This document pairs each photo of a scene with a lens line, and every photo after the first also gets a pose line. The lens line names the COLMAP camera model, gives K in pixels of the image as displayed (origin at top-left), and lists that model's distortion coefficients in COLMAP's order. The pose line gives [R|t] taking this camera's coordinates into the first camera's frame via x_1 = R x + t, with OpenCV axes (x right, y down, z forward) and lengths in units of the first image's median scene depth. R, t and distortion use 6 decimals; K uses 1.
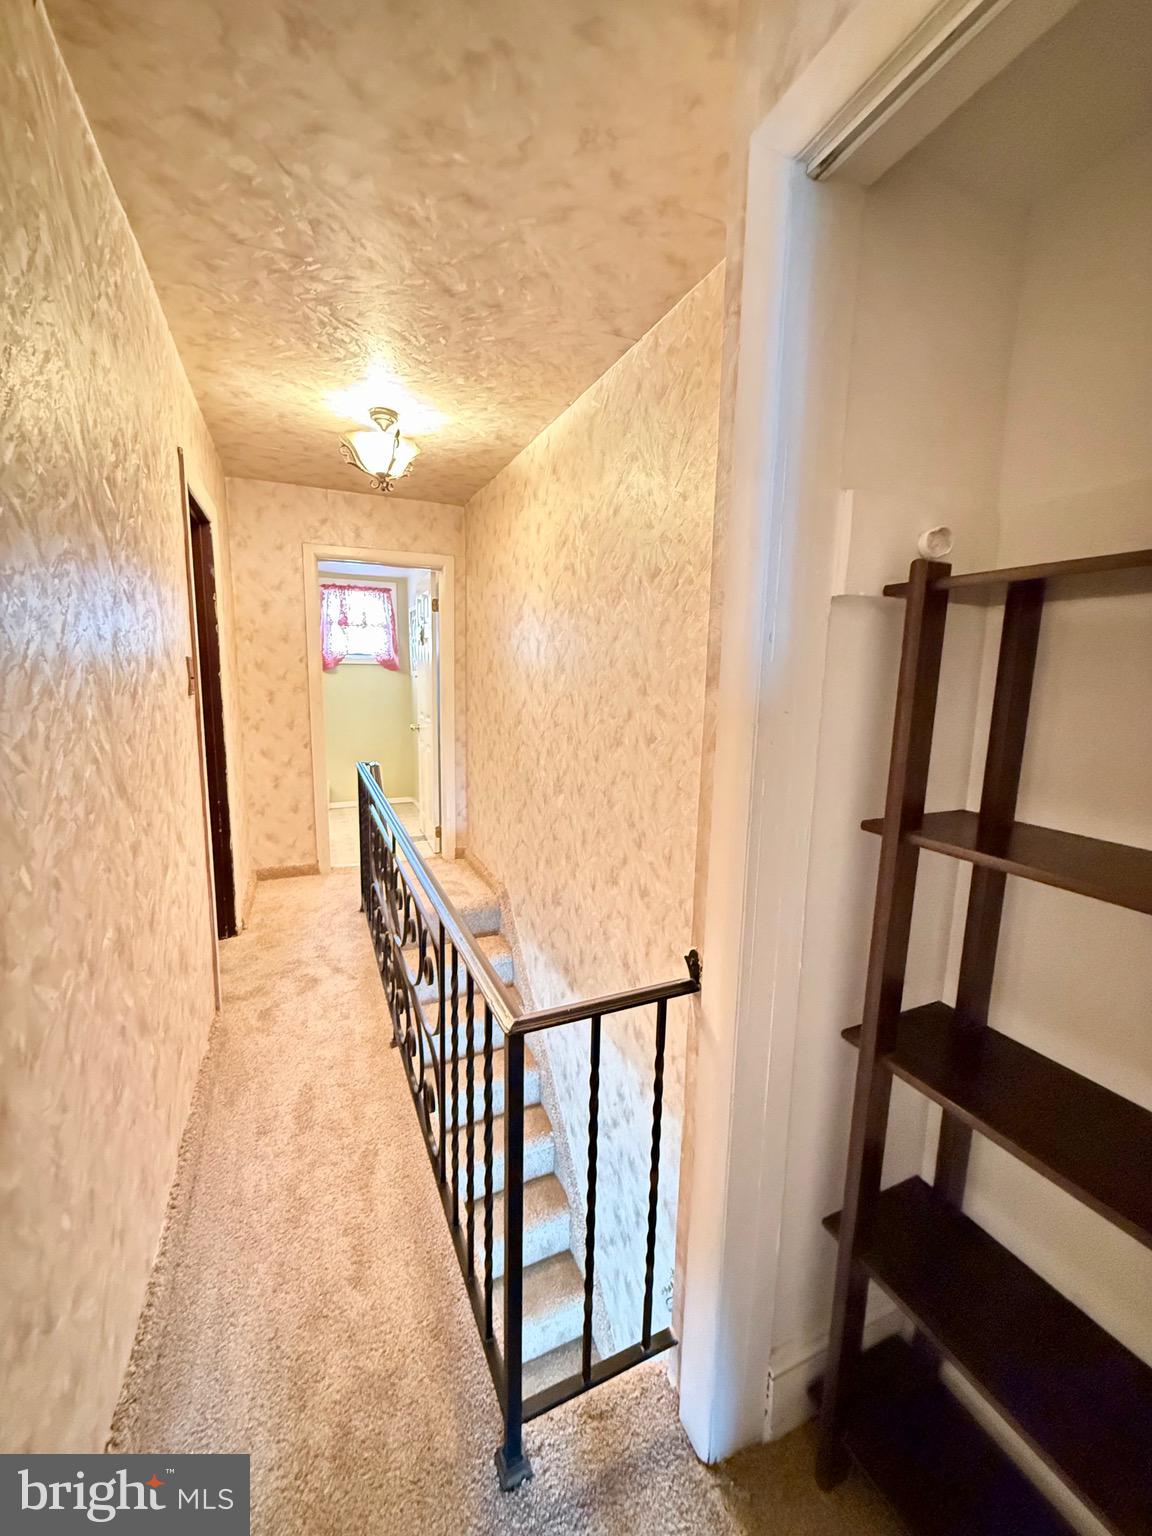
lens RADIAL K [[610.6, 0, 575.1], [0, 610.6, 766.5], [0, 0, 1]] dist [-0.001262, -0.000168]
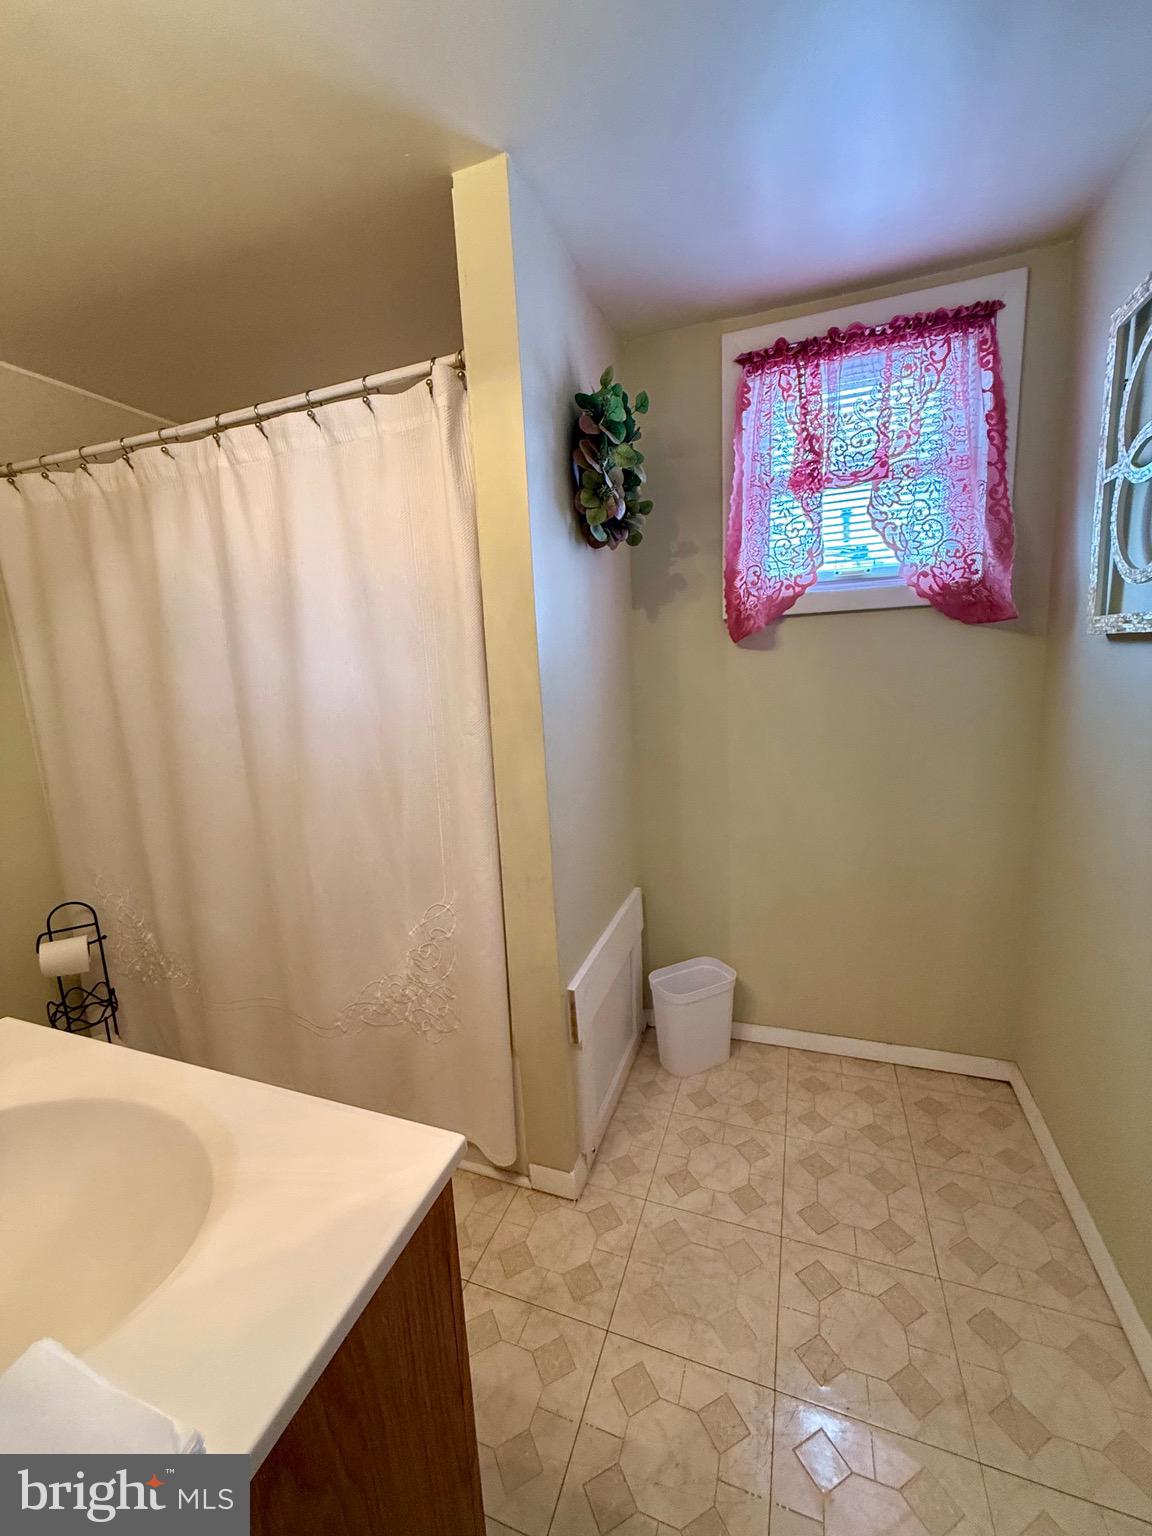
lens RADIAL K [[610.4, 0, 576.0], [0, 610.4, 768.0], [0, 0, 1]] dist [0.000951, 0.000274]
pose [[0.697835, 0.077060, -0.712101, -0.232805], [-0.039892, 0.996834, 0.068780, -0.107809], [0.715146, -0.019590, 0.698700, 0.702779]]
